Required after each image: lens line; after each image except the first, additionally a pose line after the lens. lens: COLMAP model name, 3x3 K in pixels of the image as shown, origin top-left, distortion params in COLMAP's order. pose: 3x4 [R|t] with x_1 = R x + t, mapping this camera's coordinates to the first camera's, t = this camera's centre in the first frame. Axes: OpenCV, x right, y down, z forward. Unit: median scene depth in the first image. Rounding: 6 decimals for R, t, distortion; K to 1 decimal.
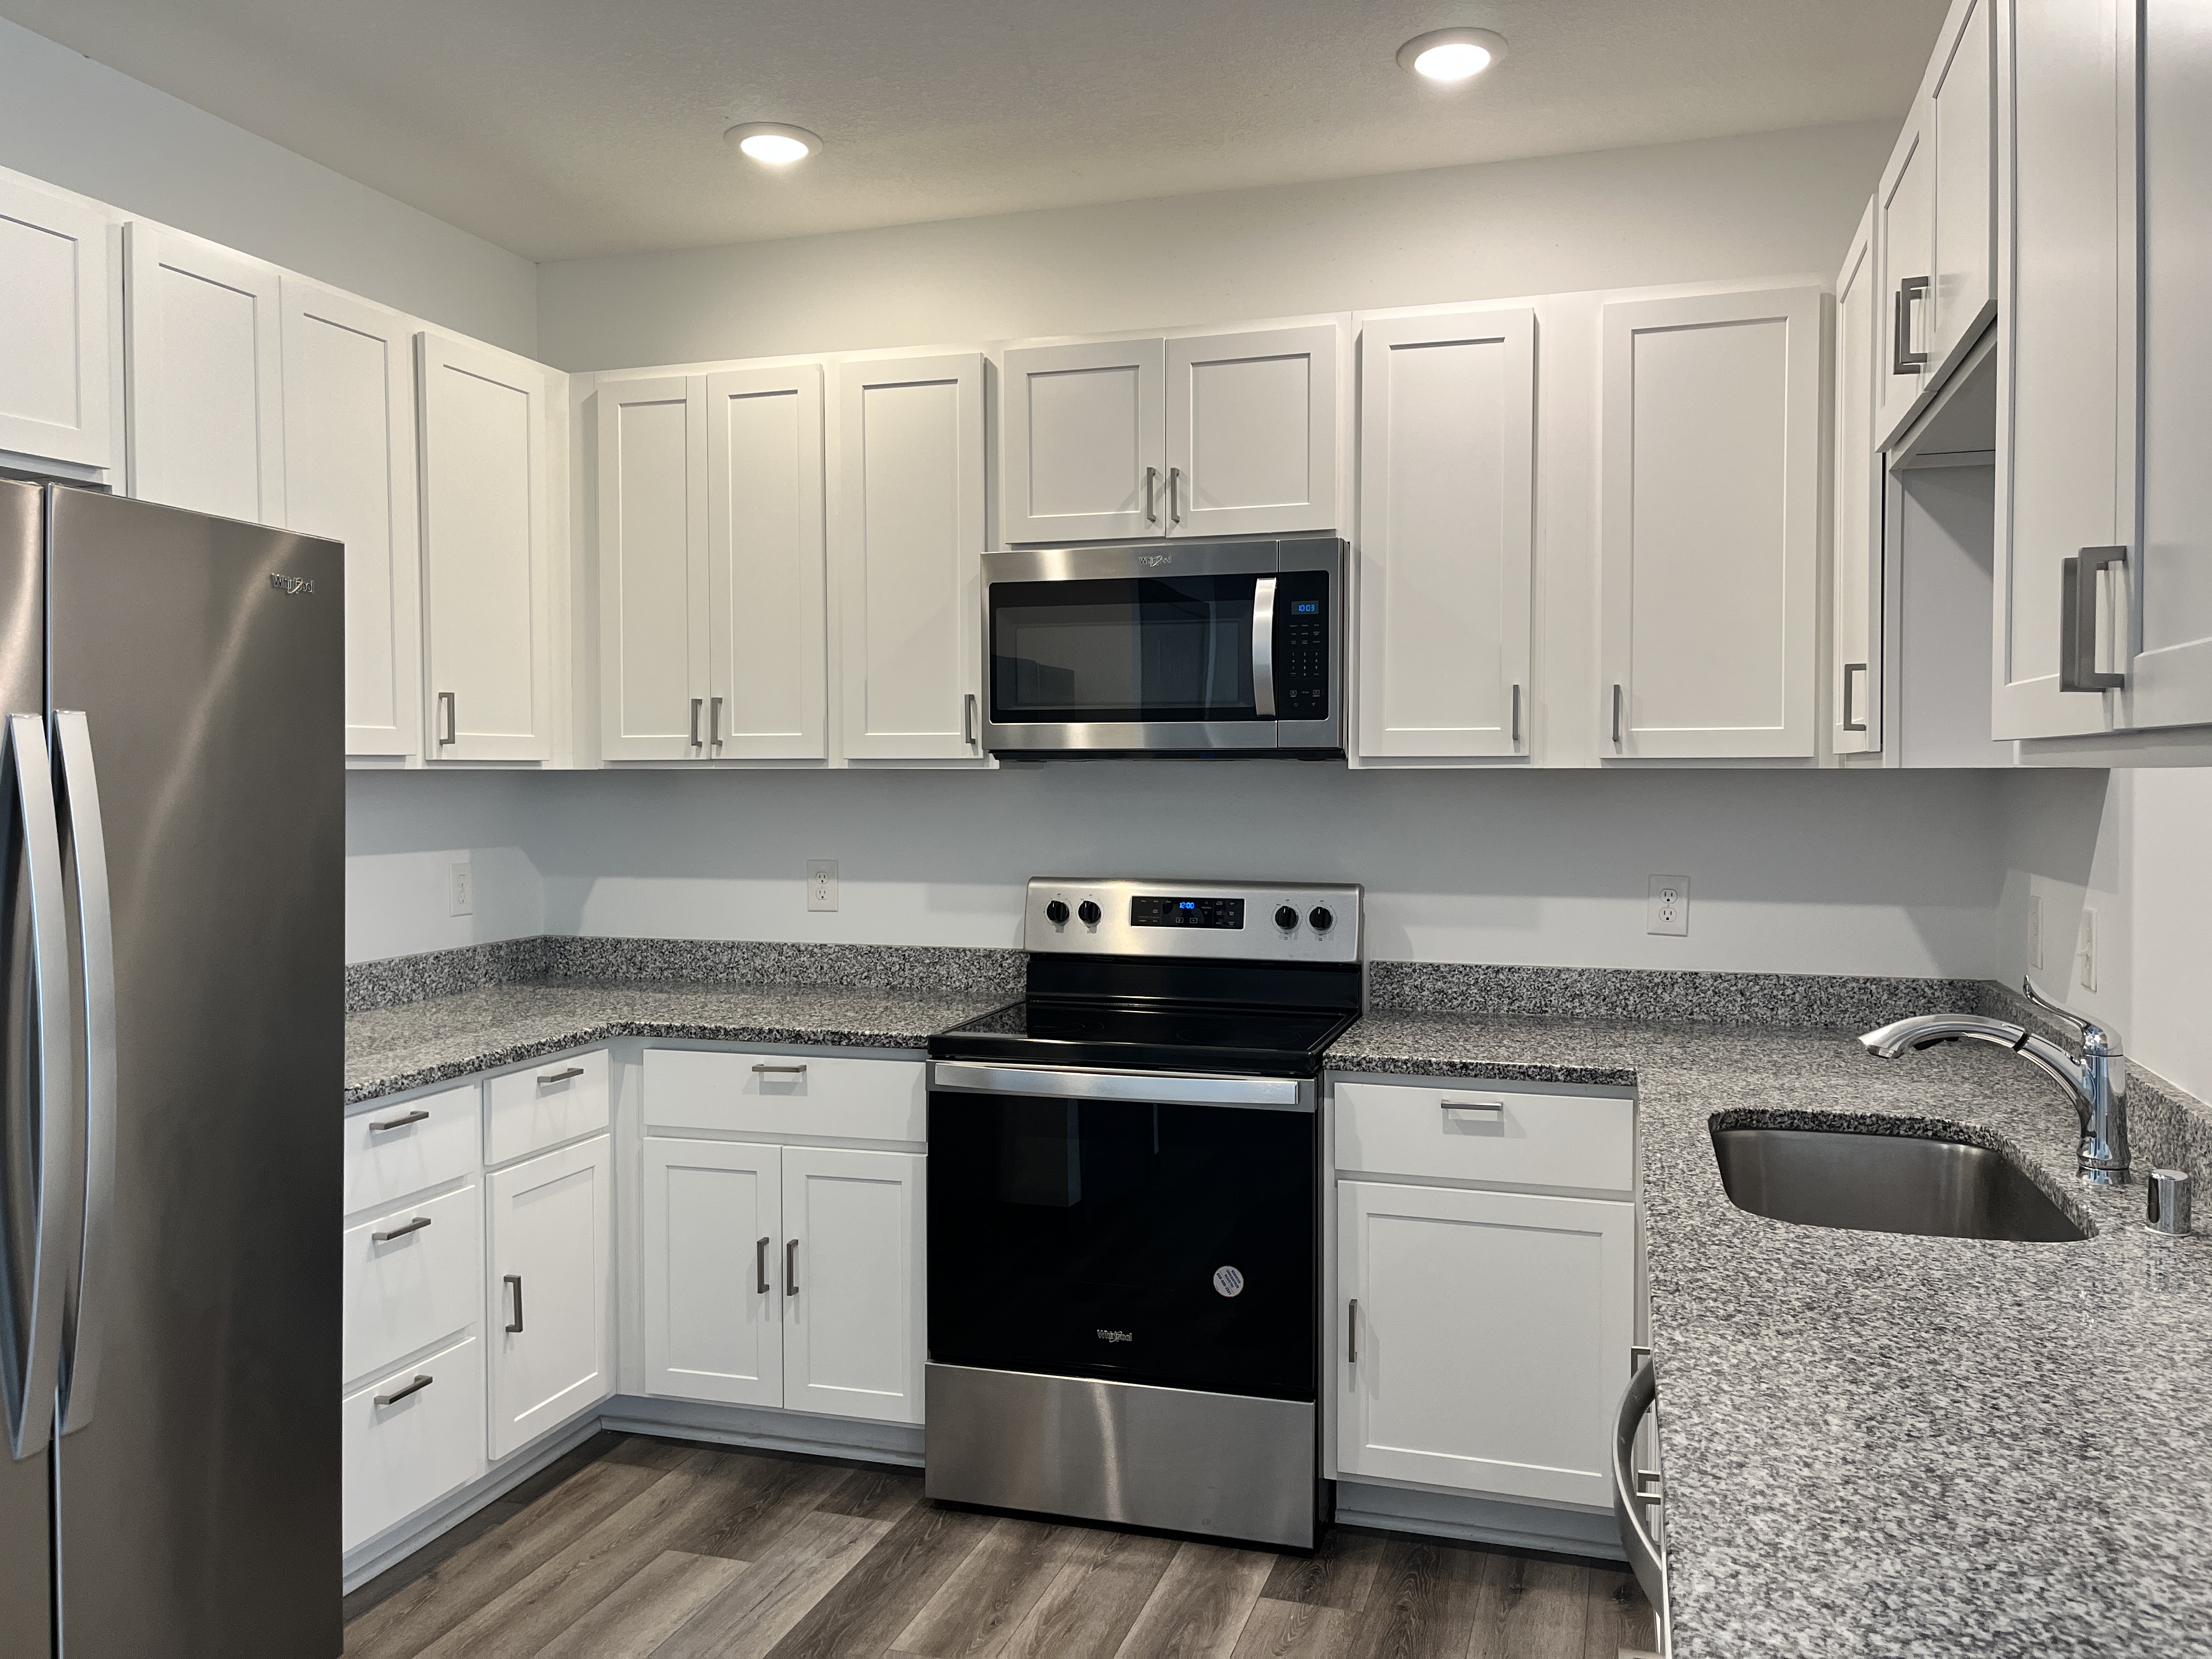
lens RADIAL K [[1643.9, 0, 1106.0], [0, 1643.9, 829.5], [0, 0, 1]] dist [0.118473, -0.251420]
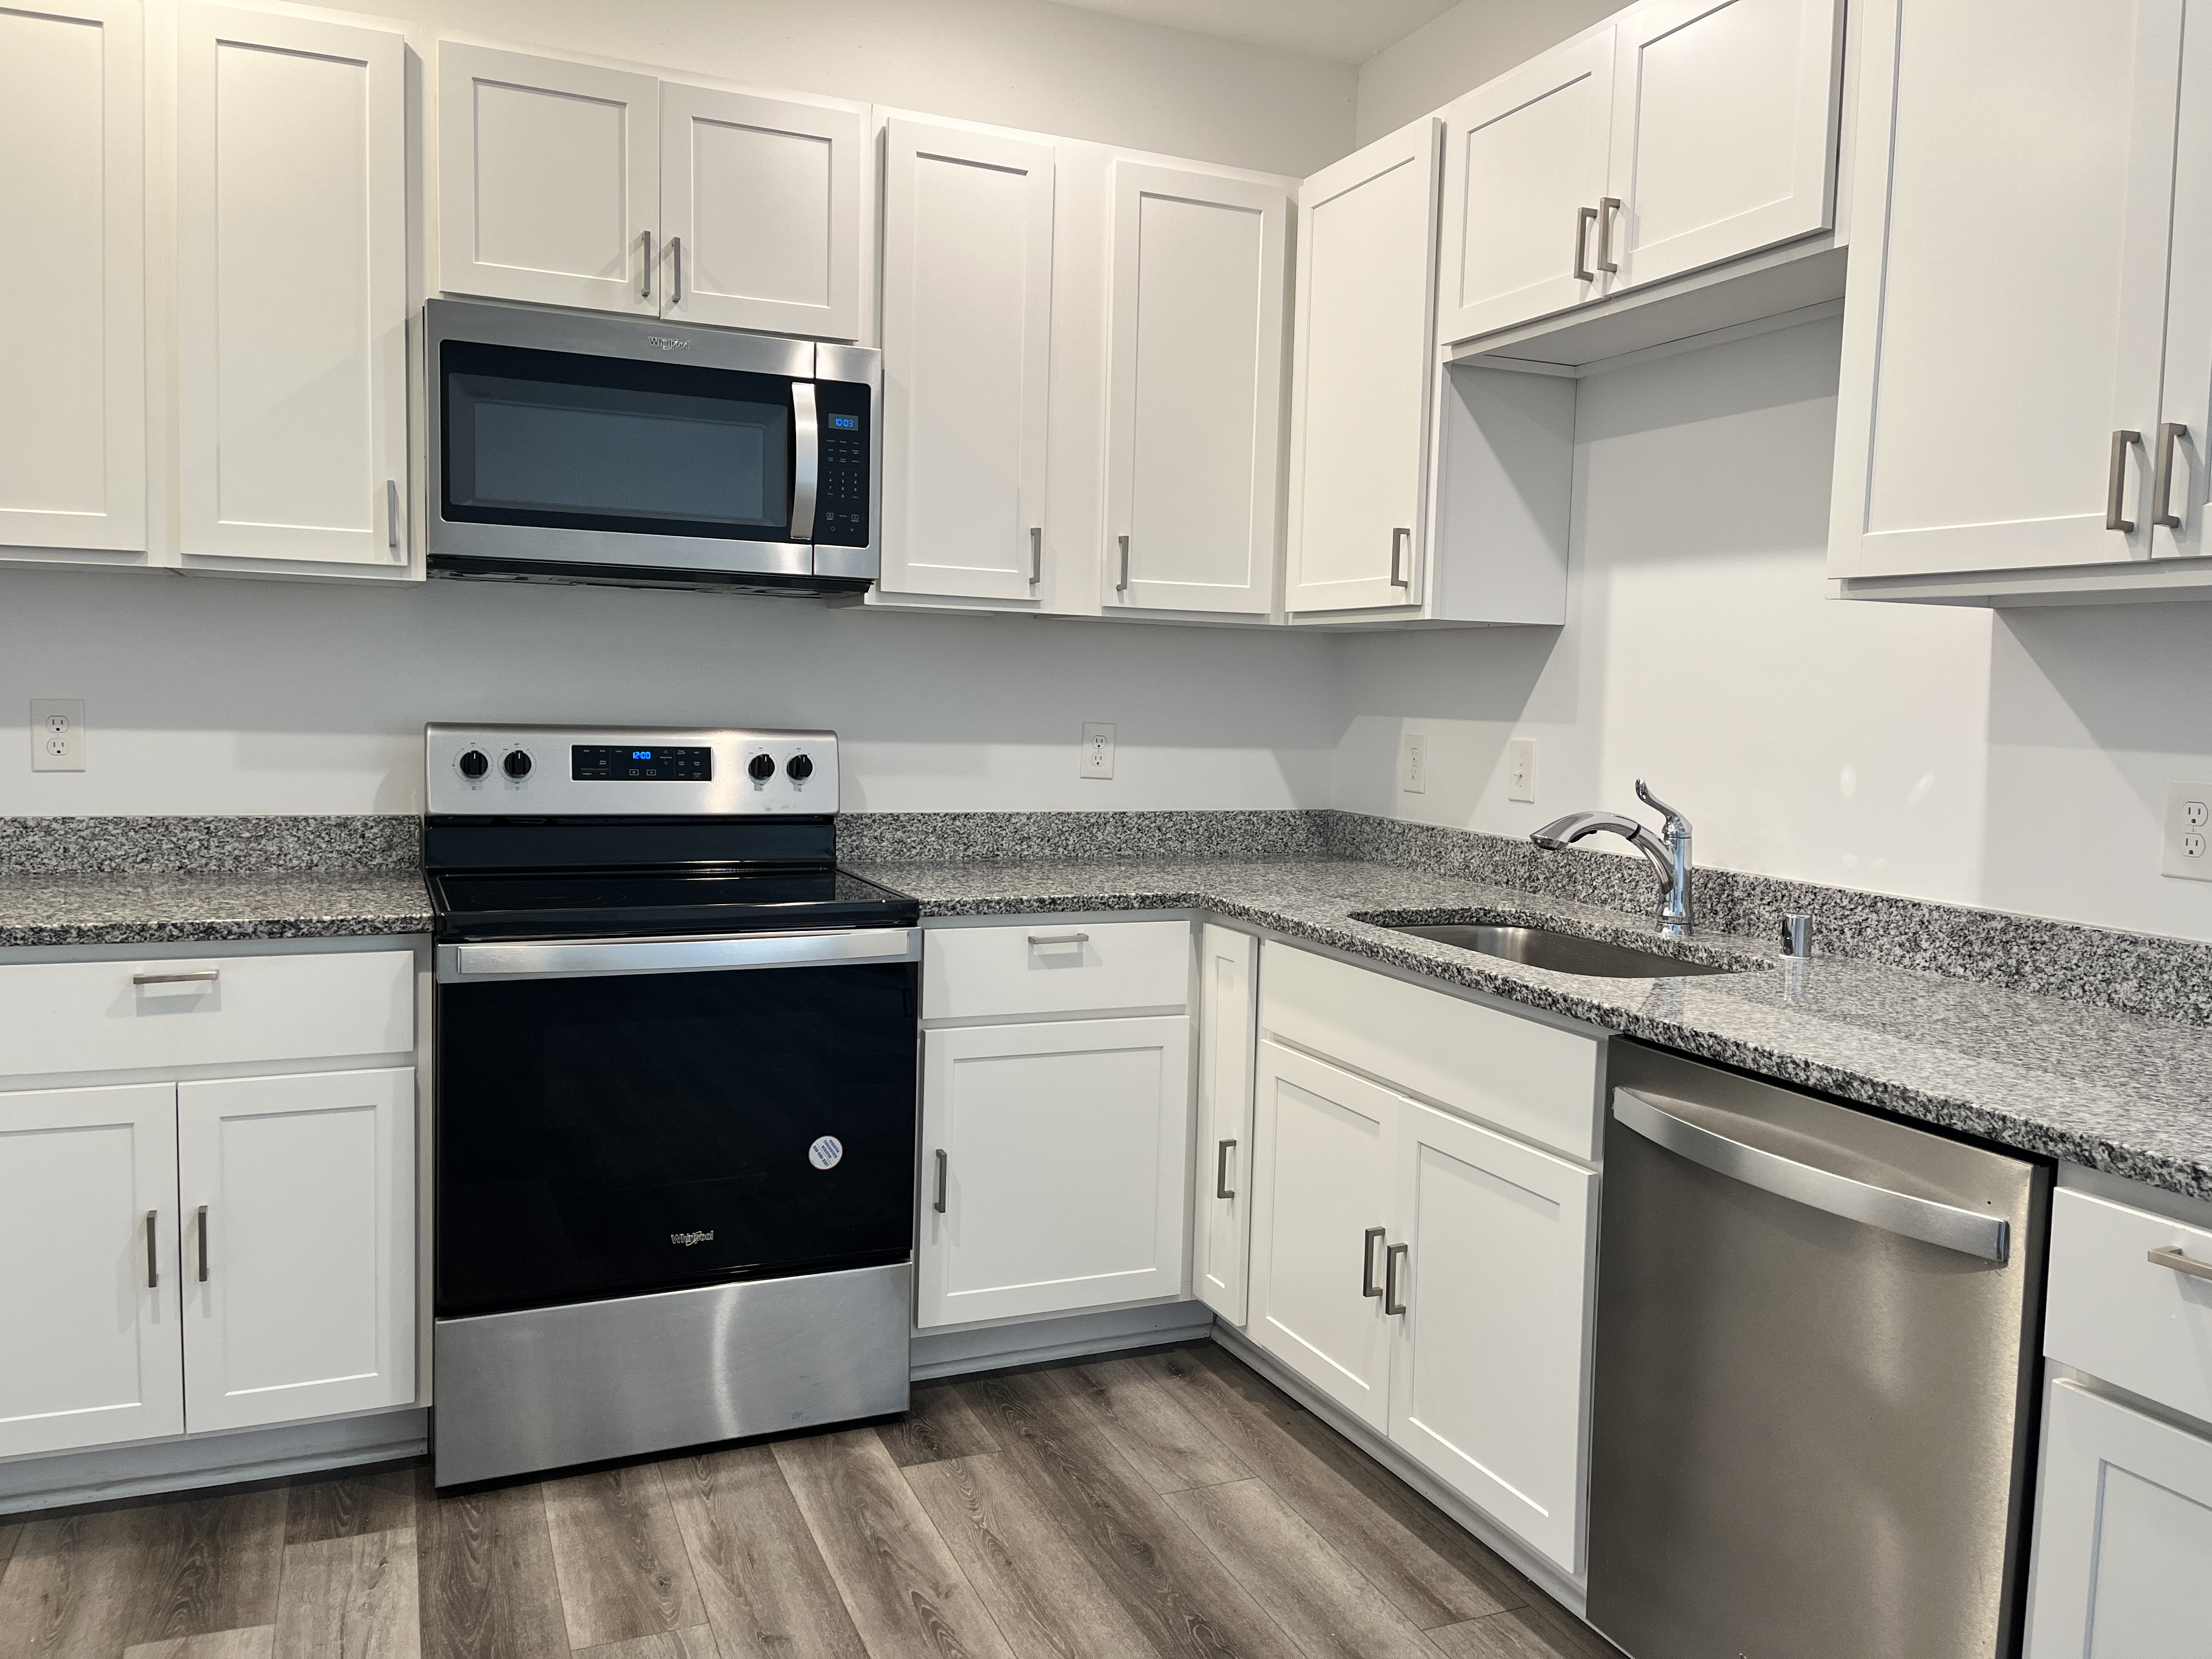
lens RADIAL K [[1670.9, 0, 1119.8], [0, 1670.9, 824.1], [0, 0, 1]] dist [0.081501, -0.113158]
pose [[0.757680, -0.030362, 0.651920, -0.372021], [-0.007604, 0.998439, 0.055338, 0.034681], [-0.652582, -0.046886, 0.756266, 0.180711]]
